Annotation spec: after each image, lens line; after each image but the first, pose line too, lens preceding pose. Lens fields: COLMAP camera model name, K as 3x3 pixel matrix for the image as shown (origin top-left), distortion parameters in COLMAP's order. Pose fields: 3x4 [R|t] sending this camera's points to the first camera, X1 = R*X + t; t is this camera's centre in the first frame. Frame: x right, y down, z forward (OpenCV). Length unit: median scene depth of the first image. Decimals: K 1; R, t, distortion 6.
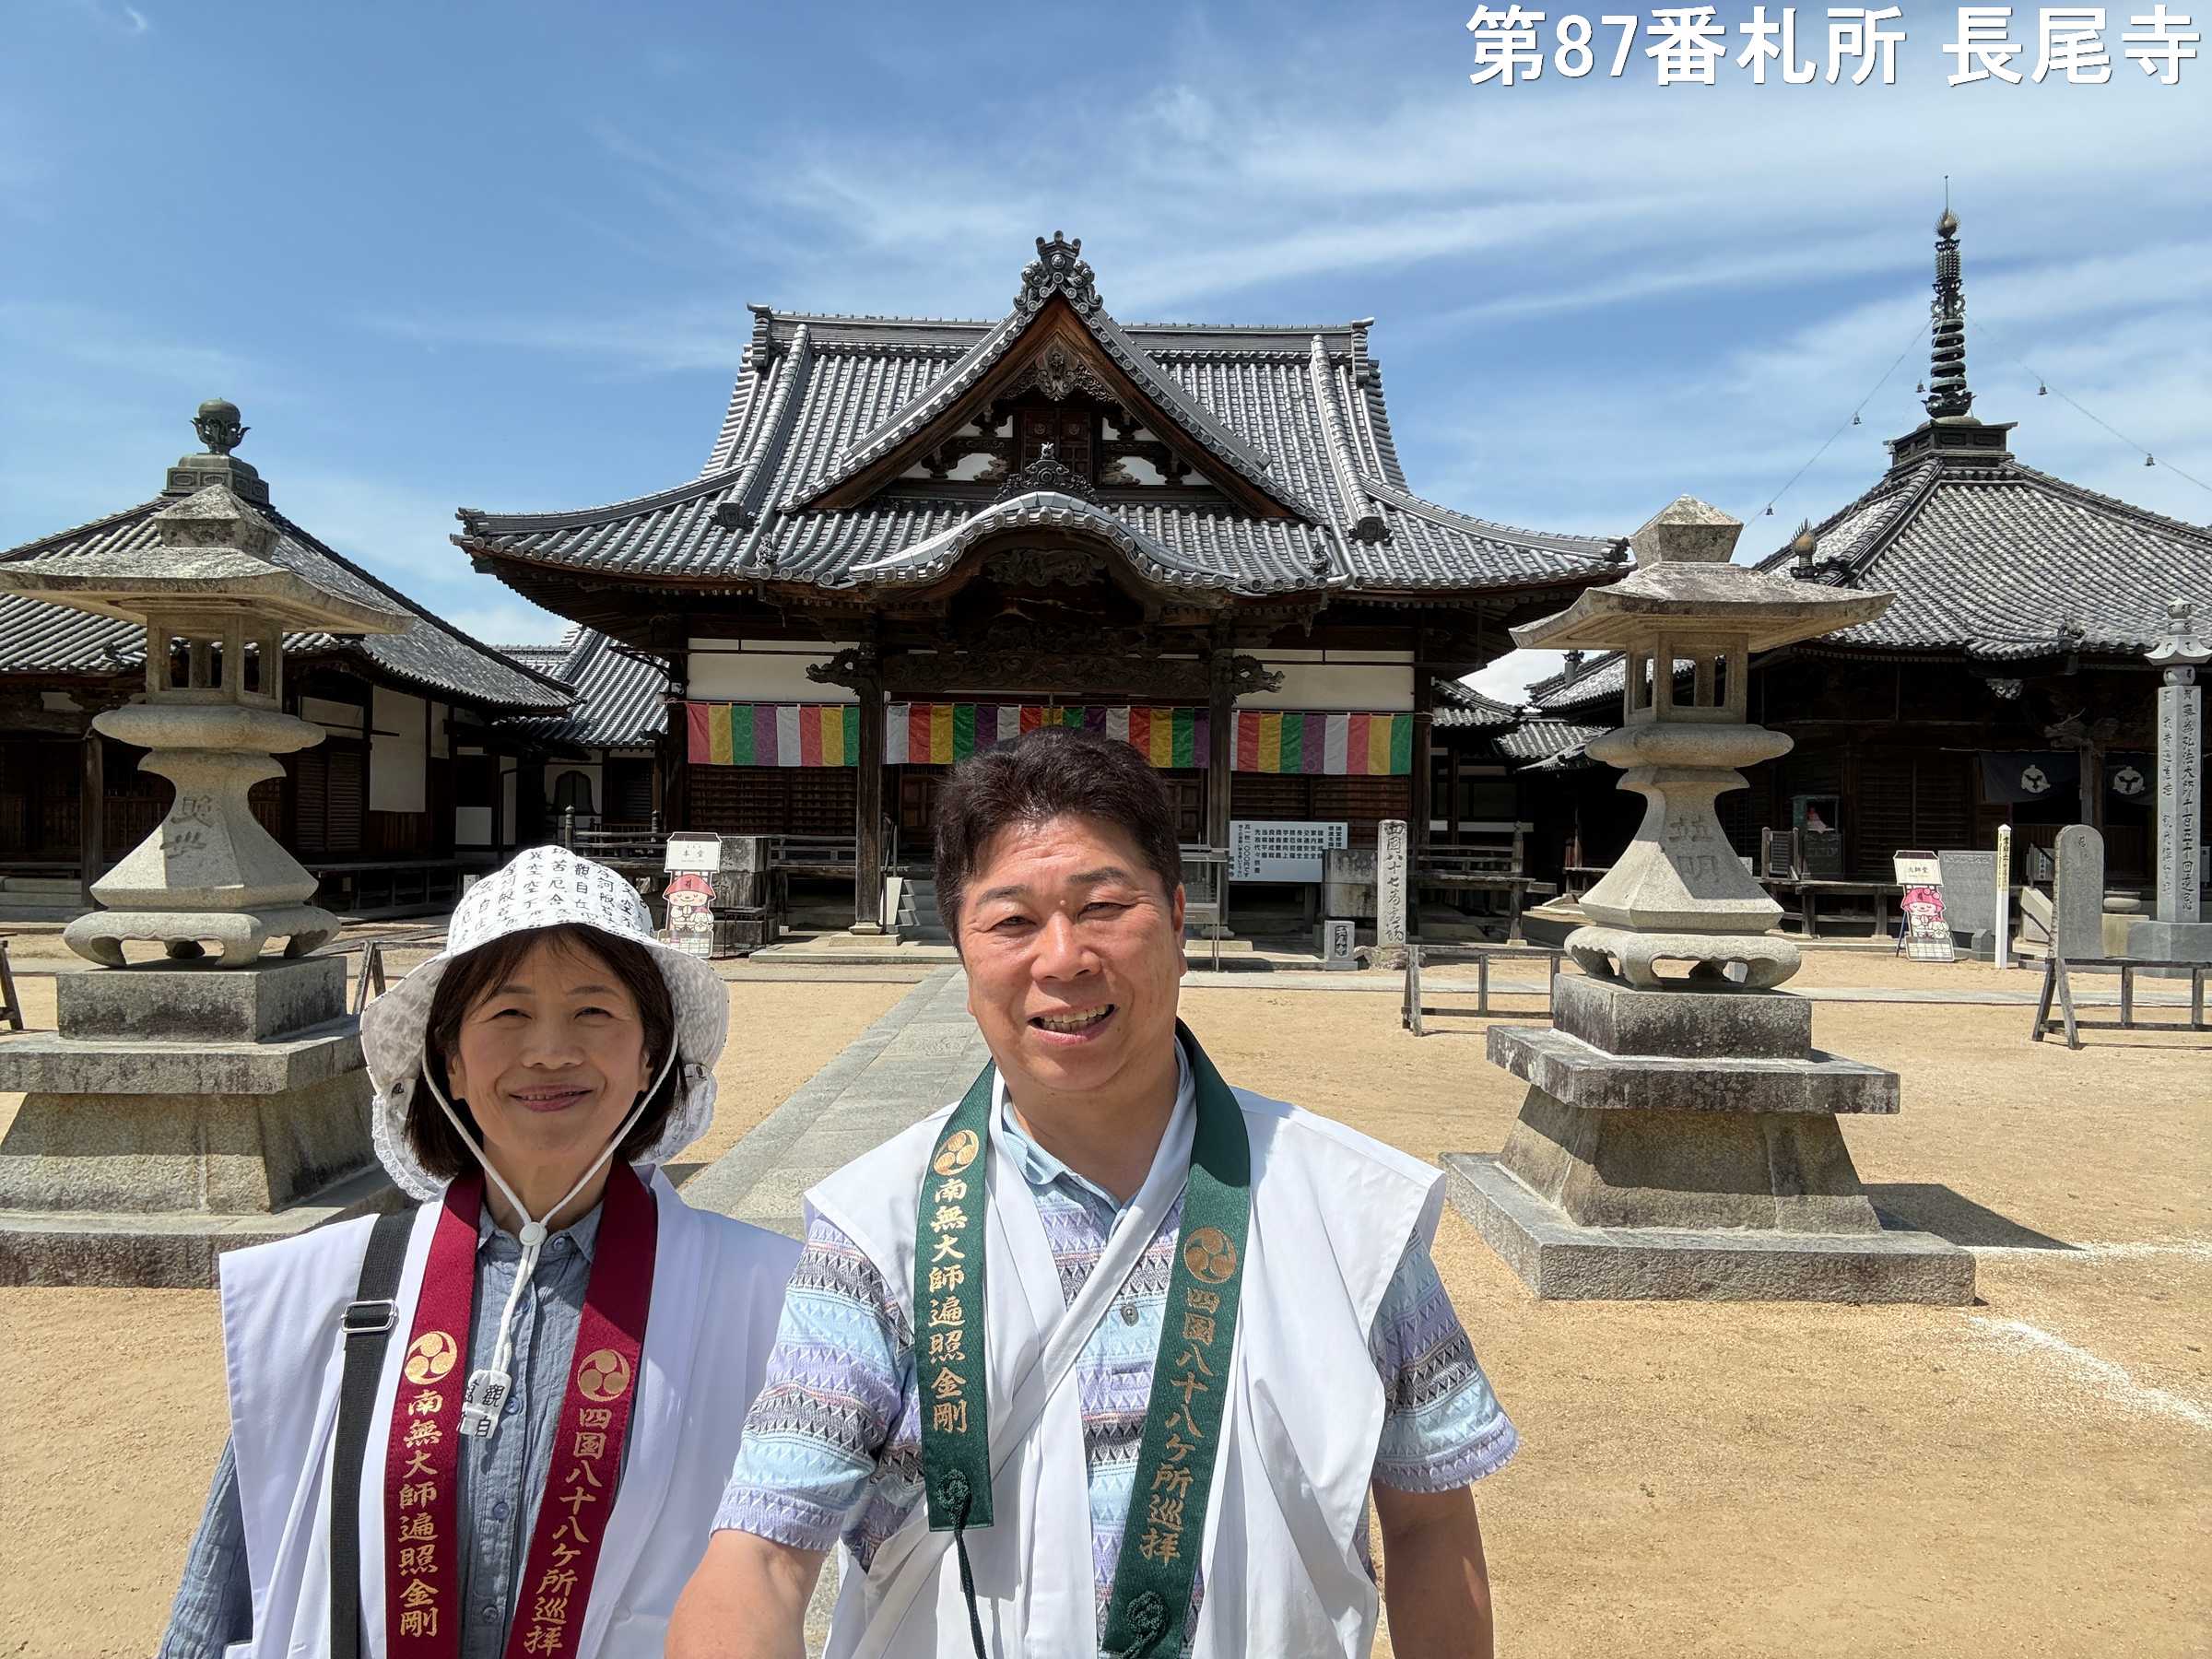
lens RADIAL K [[1520.0, 0, 1122.6], [0, 1520.0, 837.9], [0, 0, 1]] dist [0.064742, -0.032545]
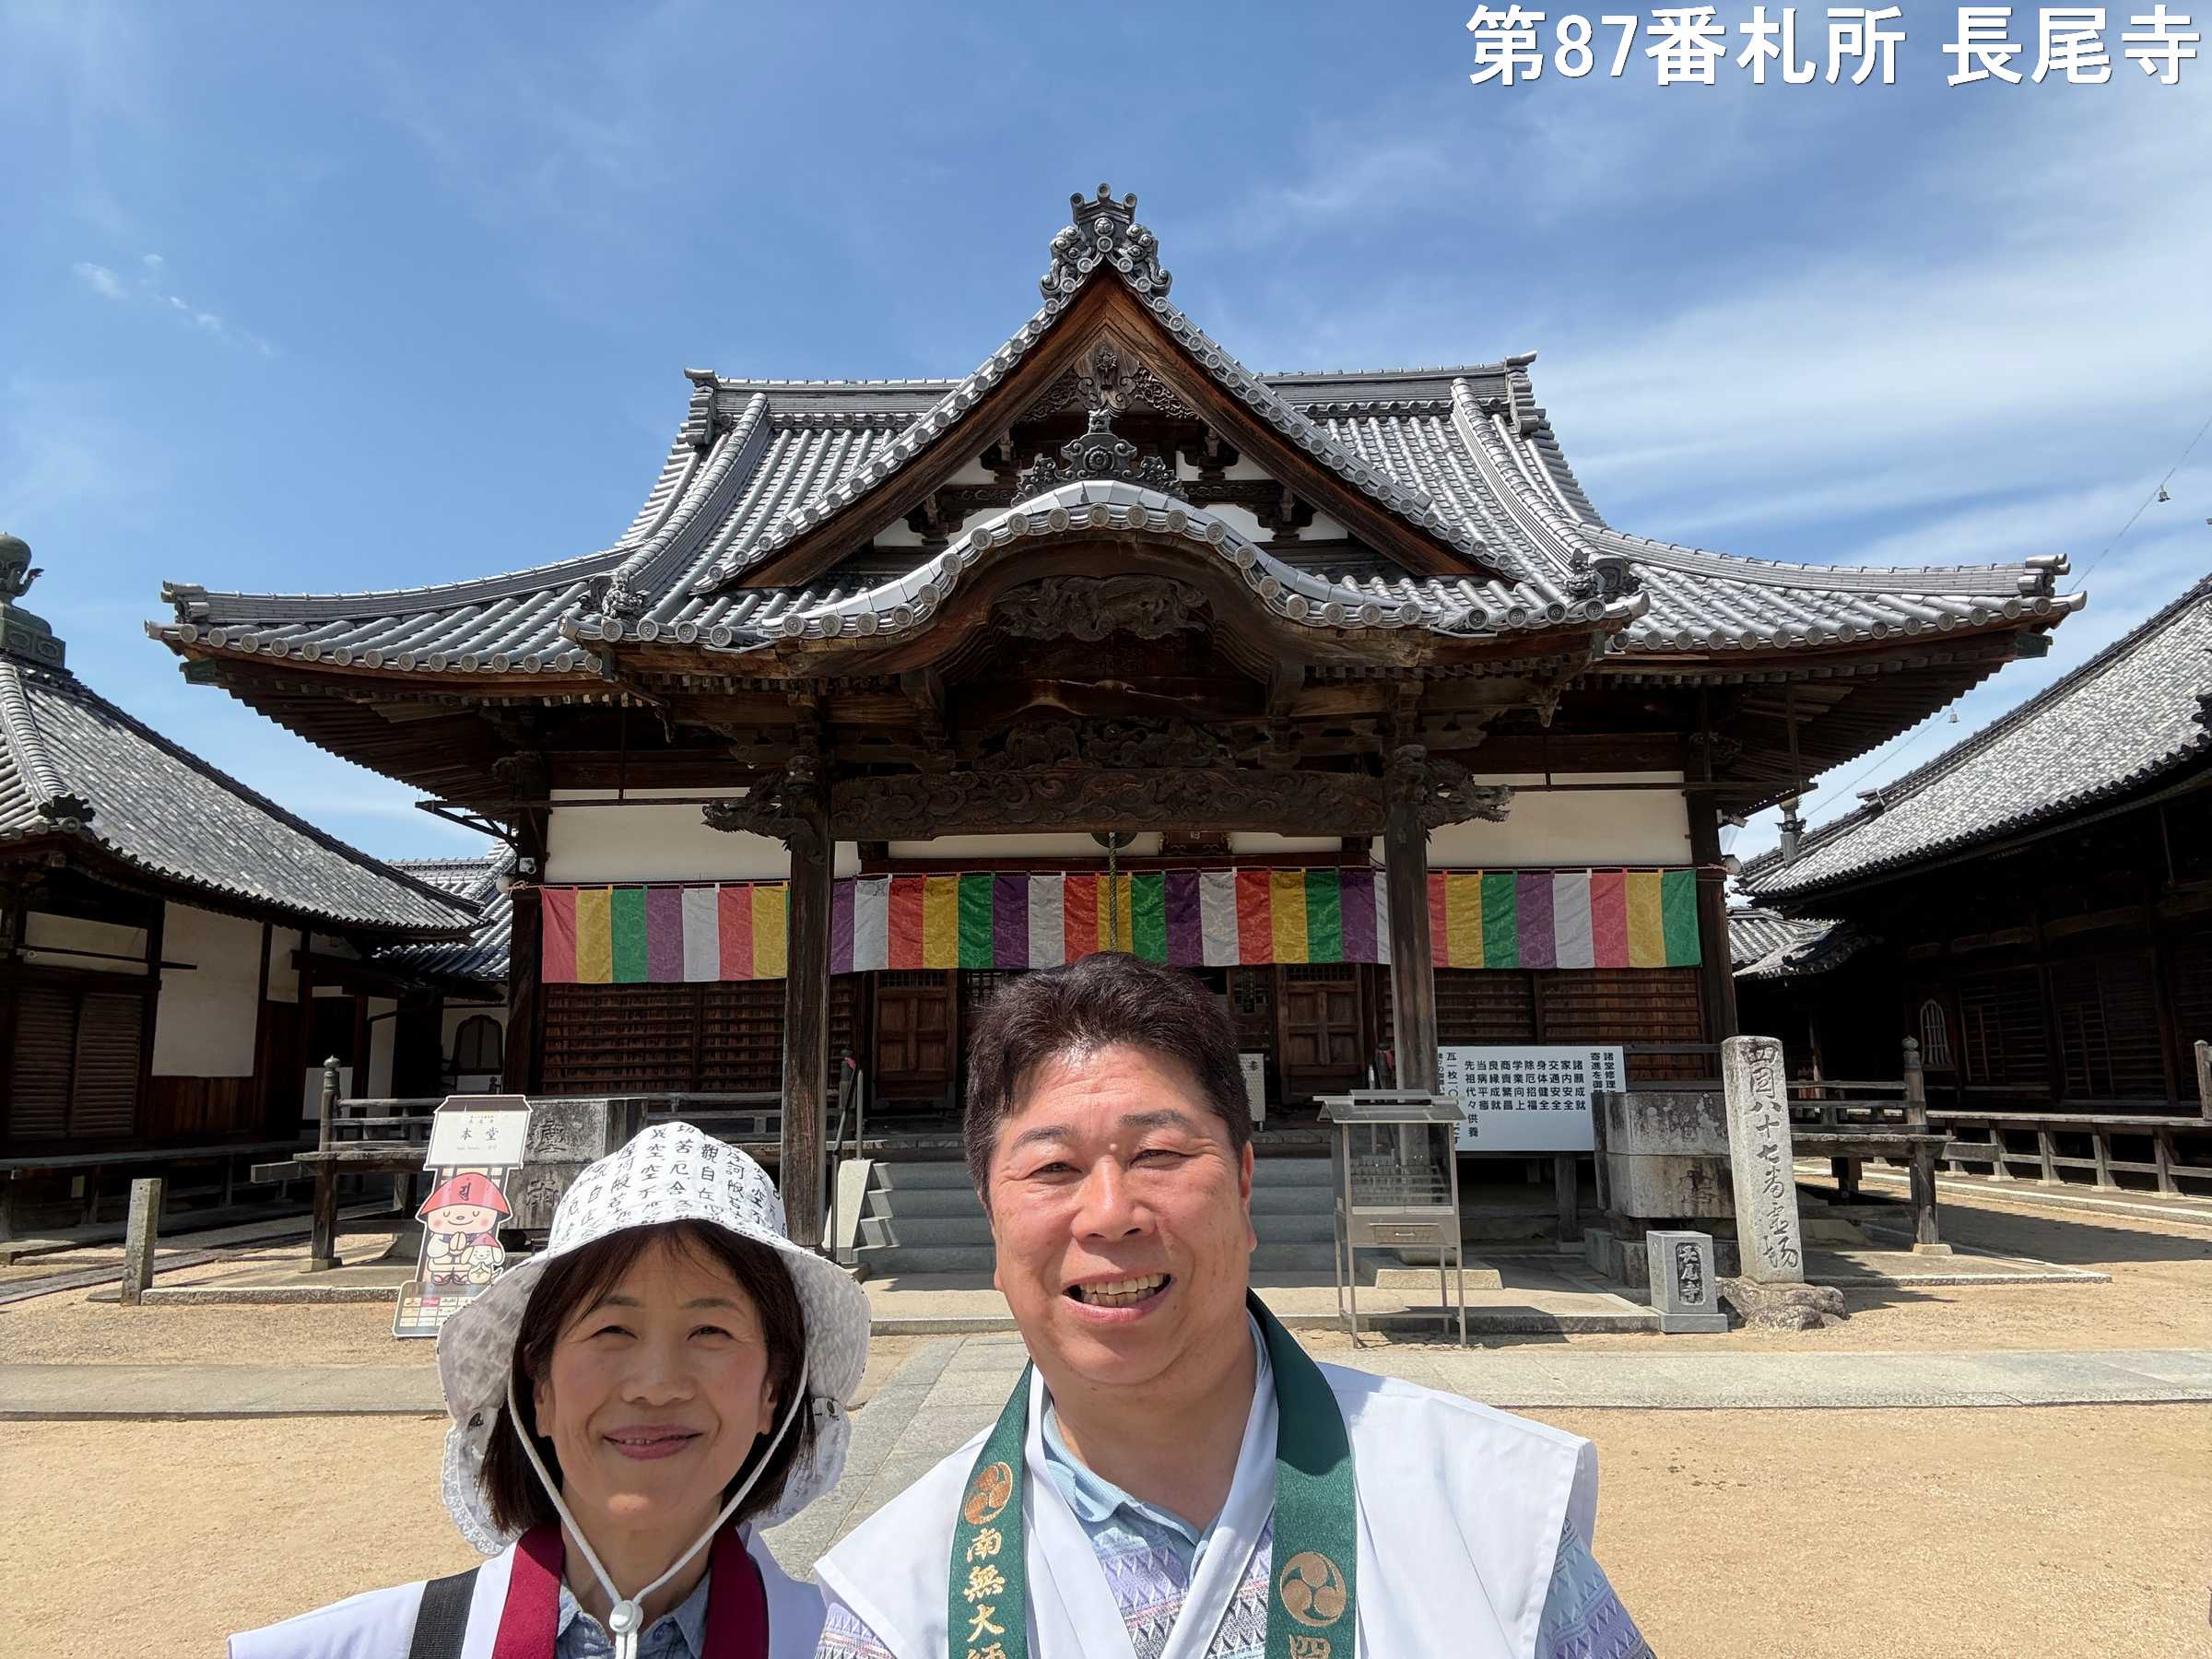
lens RADIAL K [[1520.0, 0, 1102.8], [0, 1520.0, 831.0], [0, 0, 1]] dist [0.064742, -0.032545]
pose [[0.998763, -0.033220, -0.036997, -0.026448], [0.026719, 0.986079, -0.164119, -0.000221], [0.041934, 0.162928, 0.985746, 0.373096]]
